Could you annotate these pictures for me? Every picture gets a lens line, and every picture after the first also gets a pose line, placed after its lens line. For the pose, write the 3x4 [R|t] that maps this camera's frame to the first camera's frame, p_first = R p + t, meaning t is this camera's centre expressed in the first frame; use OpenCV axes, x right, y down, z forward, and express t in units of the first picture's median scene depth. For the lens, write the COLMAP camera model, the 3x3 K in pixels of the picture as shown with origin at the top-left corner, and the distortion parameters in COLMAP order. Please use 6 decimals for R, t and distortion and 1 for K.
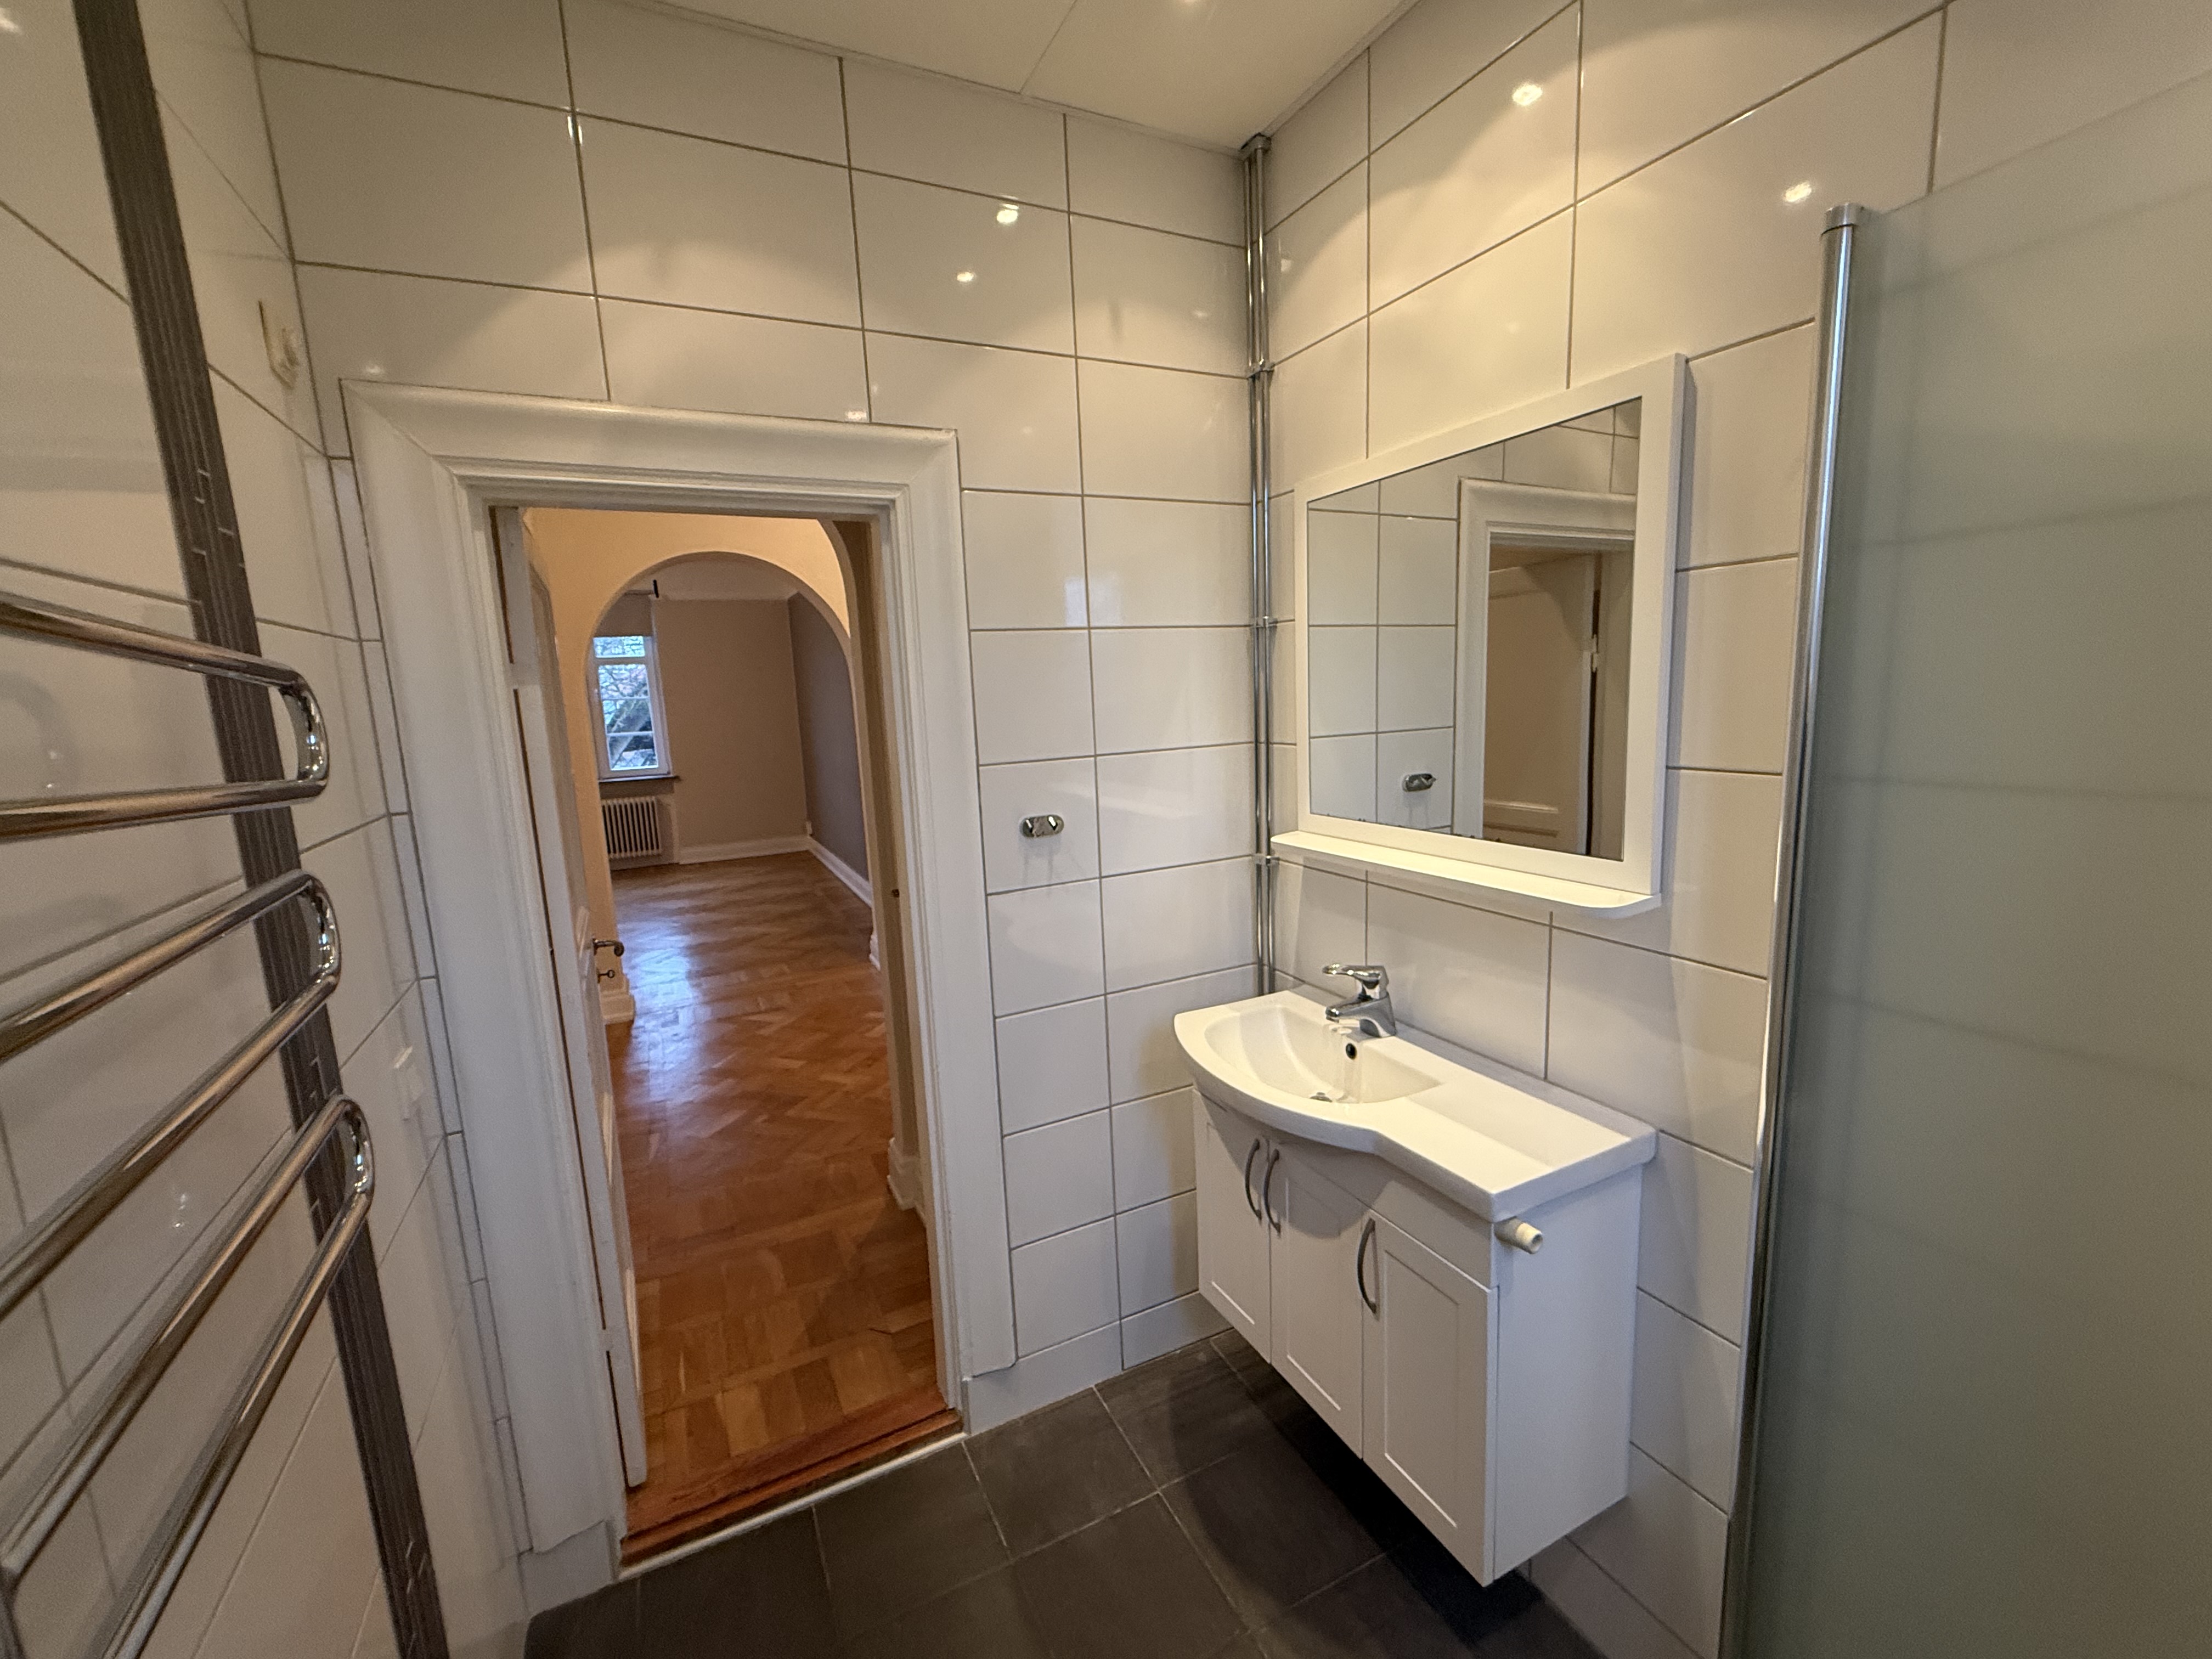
lens RADIAL K [[917.5, 0, 1104.7], [0, 917.5, 831.8], [0, 0, 1]] dist [-0.002341, 0.000026]
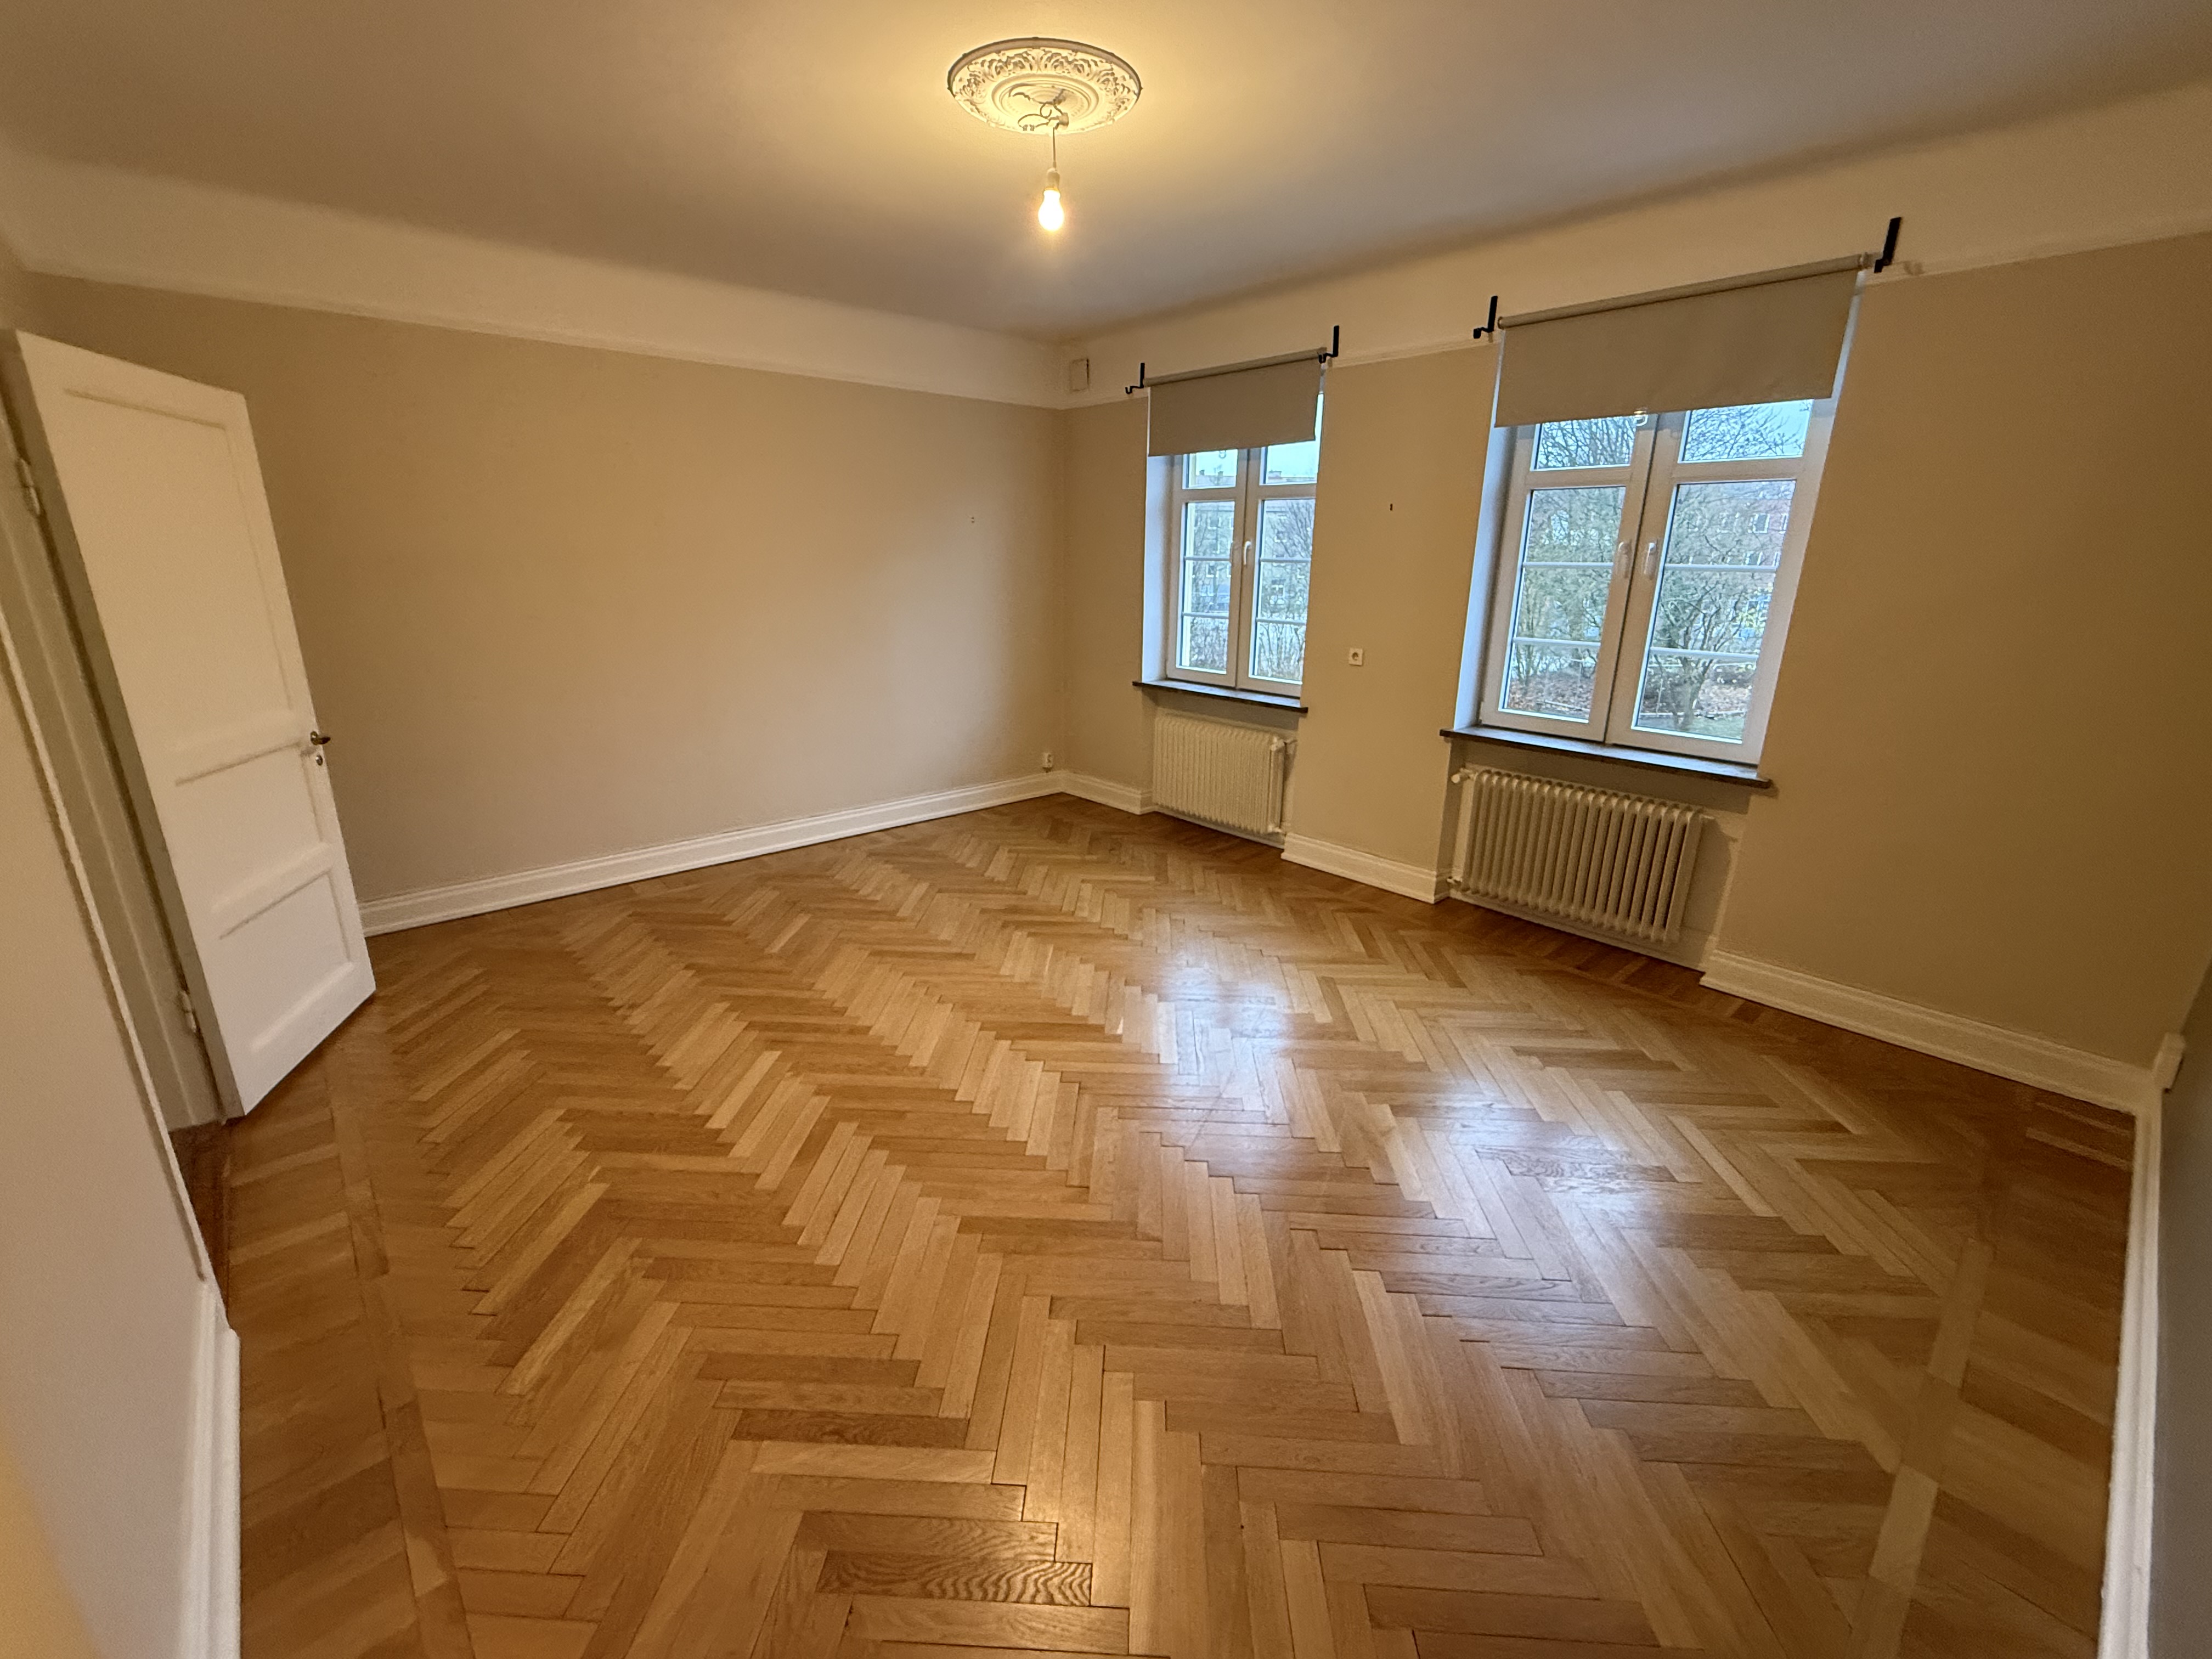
lens RADIAL K [[920.9, 0, 1106.0], [0, 920.9, 829.5], [0, 0, 1]] dist [-0.001166, -0.000072]
pose [[0.271945, 0.323803, -0.906199, -0.186826], [-0.174247, 0.942692, 0.284552, -0.106013], [0.946406, 0.080520, 0.312782, 0.632039]]
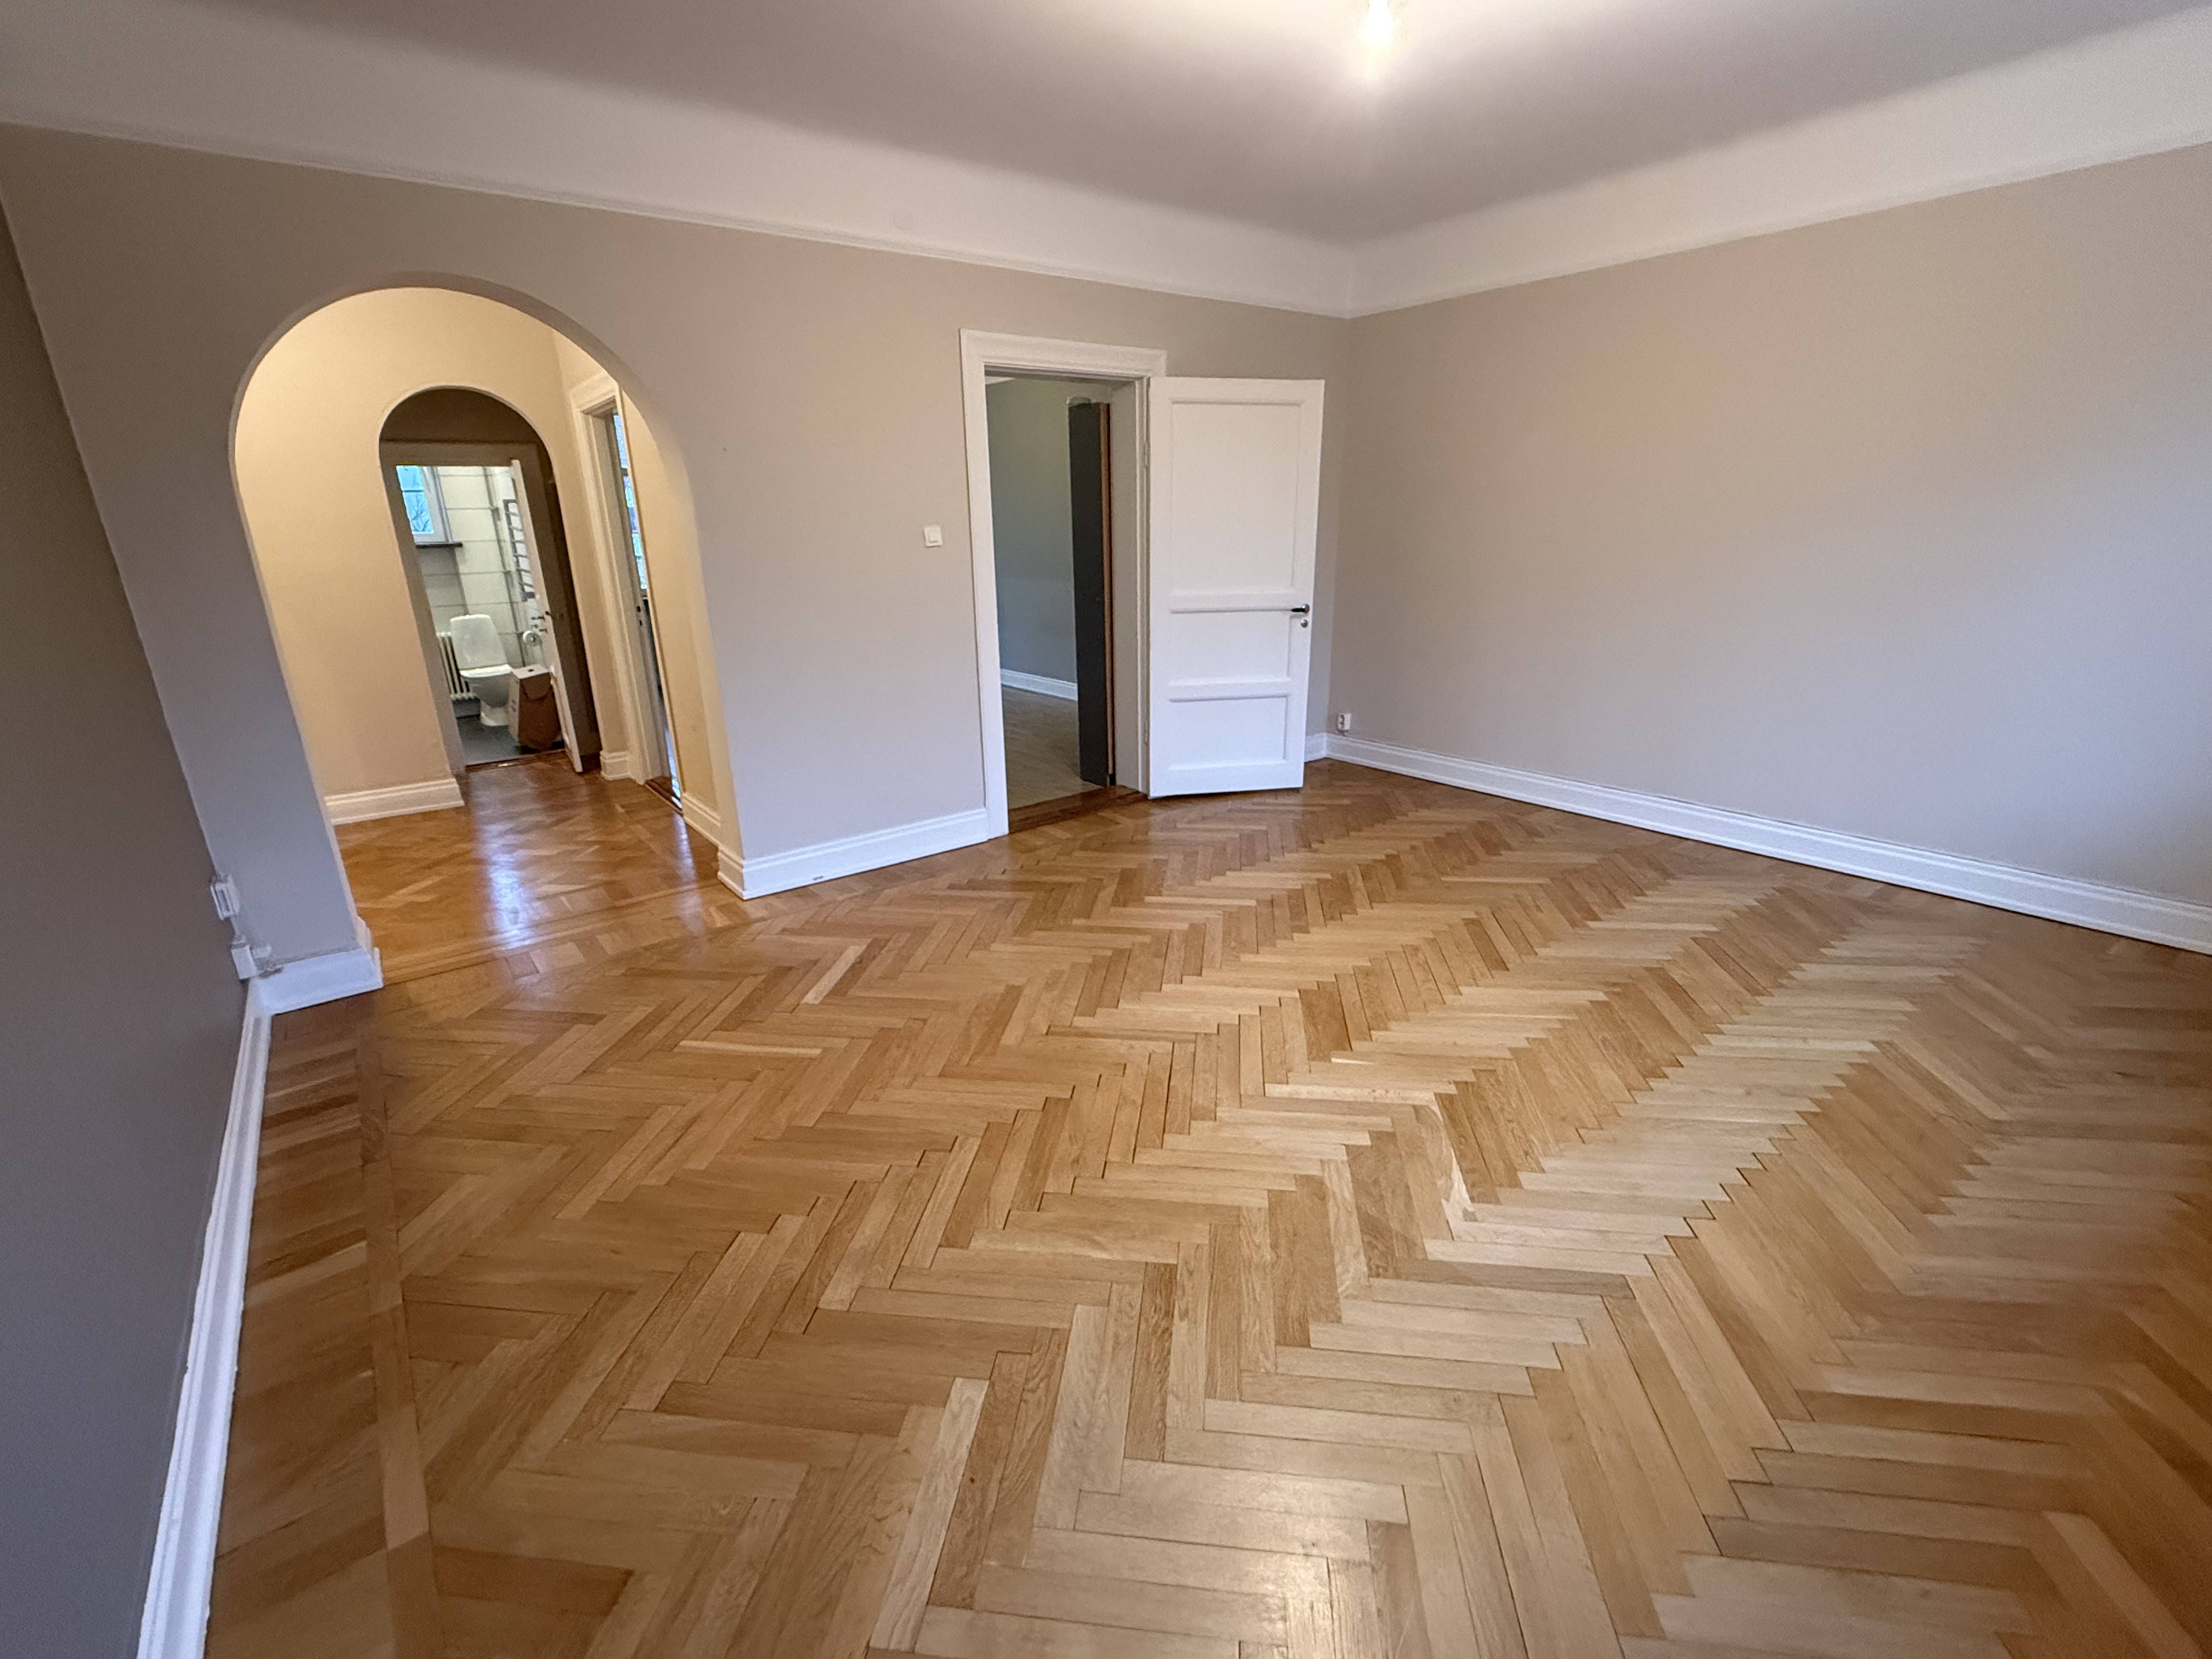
lens RADIAL K [[978.5, 0, 1101.4], [0, 978.5, 828.9], [0, 0, 1]] dist [-0.002247, 0.000318]
pose [[-0.978884, 0.122154, -0.163905, -0.387603], [0.034101, 0.888165, 0.458259, -0.138670], [0.201553, 0.442992, -0.873575, 1.003002]]
